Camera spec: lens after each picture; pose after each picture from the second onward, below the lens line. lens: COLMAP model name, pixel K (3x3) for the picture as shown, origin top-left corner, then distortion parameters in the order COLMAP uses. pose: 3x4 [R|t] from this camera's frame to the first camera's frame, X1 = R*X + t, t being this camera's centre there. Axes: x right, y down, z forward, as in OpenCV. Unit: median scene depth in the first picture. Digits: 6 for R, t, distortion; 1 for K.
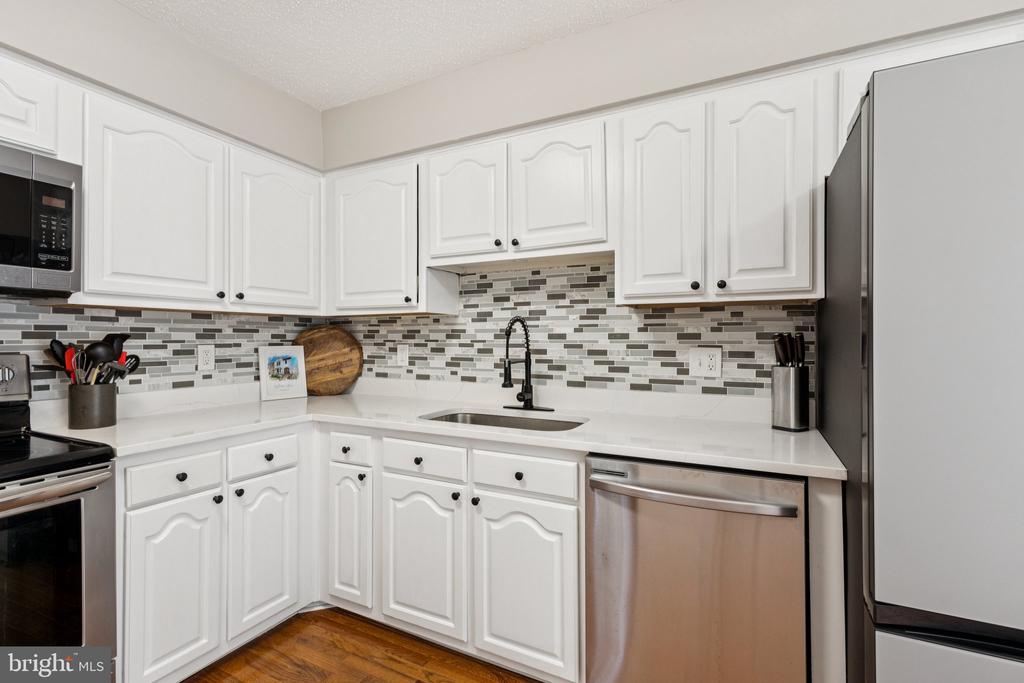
lens RADIAL K [[473.9, 0, 512.8], [0, 473.9, 338.8], [0, 0, 1]] dist [0.003473, -0.001851]
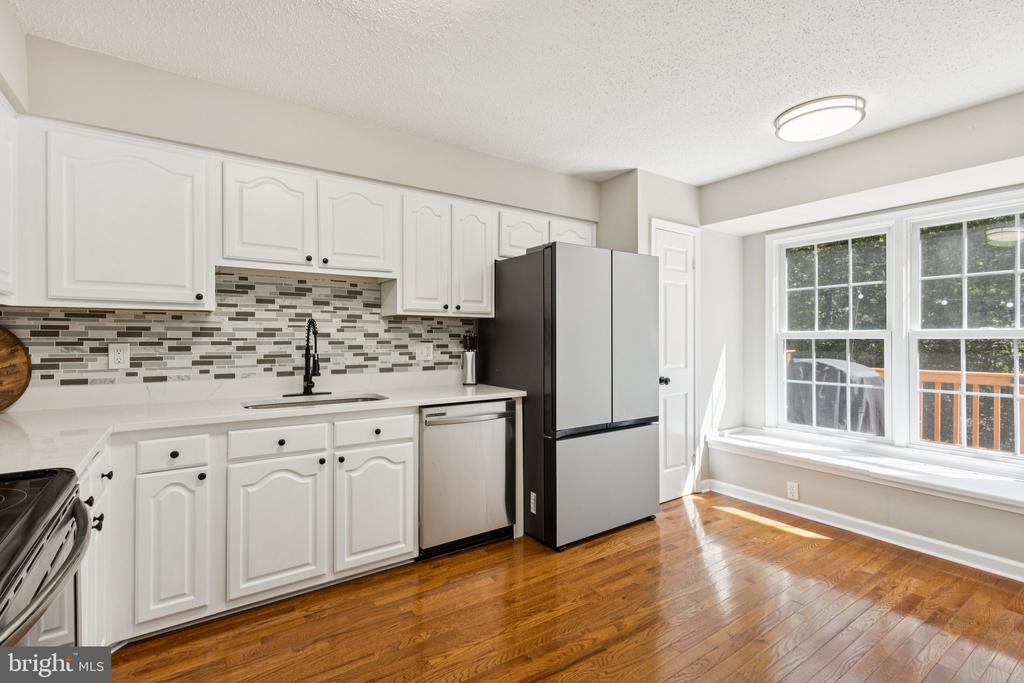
lens RADIAL K [[473.9, 0, 514.4], [0, 473.9, 338.4], [0, 0, 1]] dist [0.003473, -0.001851]
pose [[0.467800, -0.001352, 0.883833, -0.819980], [-0.000130, 0.999999, 0.001598, 0.001490], [-0.883834, -0.000862, 0.467799, -0.037929]]
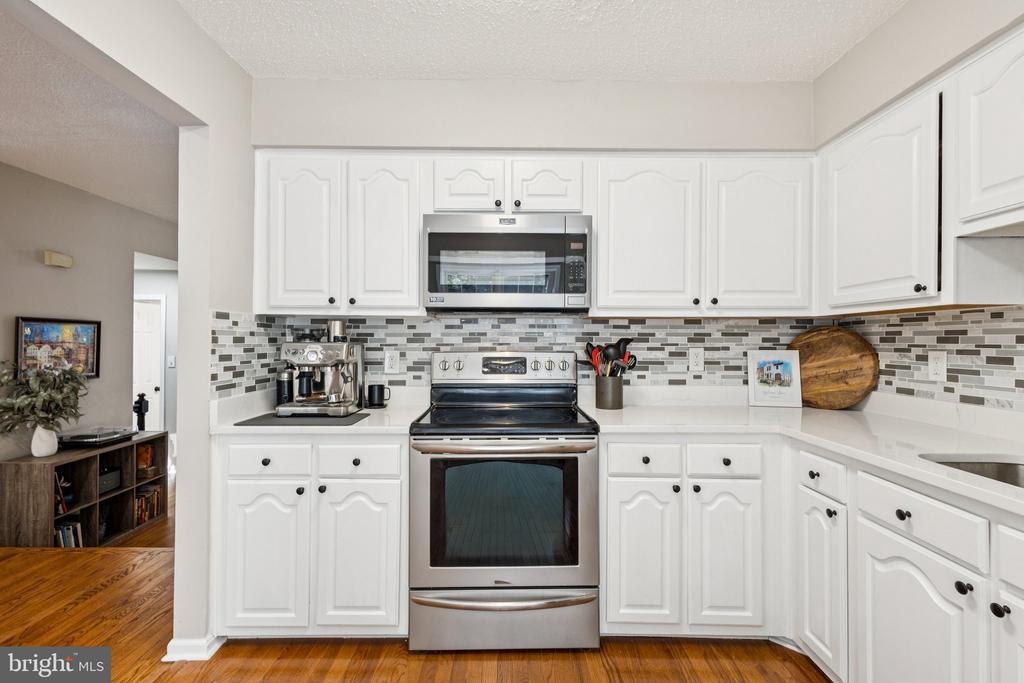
lens RADIAL K [[473.9, 0, 499.0], [0, 473.9, 338.6], [0, 0, 1]] dist [0.003473, -0.001851]
pose [[0.434839, -0.004035, -0.900499, 0.153644], [-0.003157, 0.999977, -0.006005, -0.000483], [0.900503, 0.005454, 0.434816, 0.124110]]
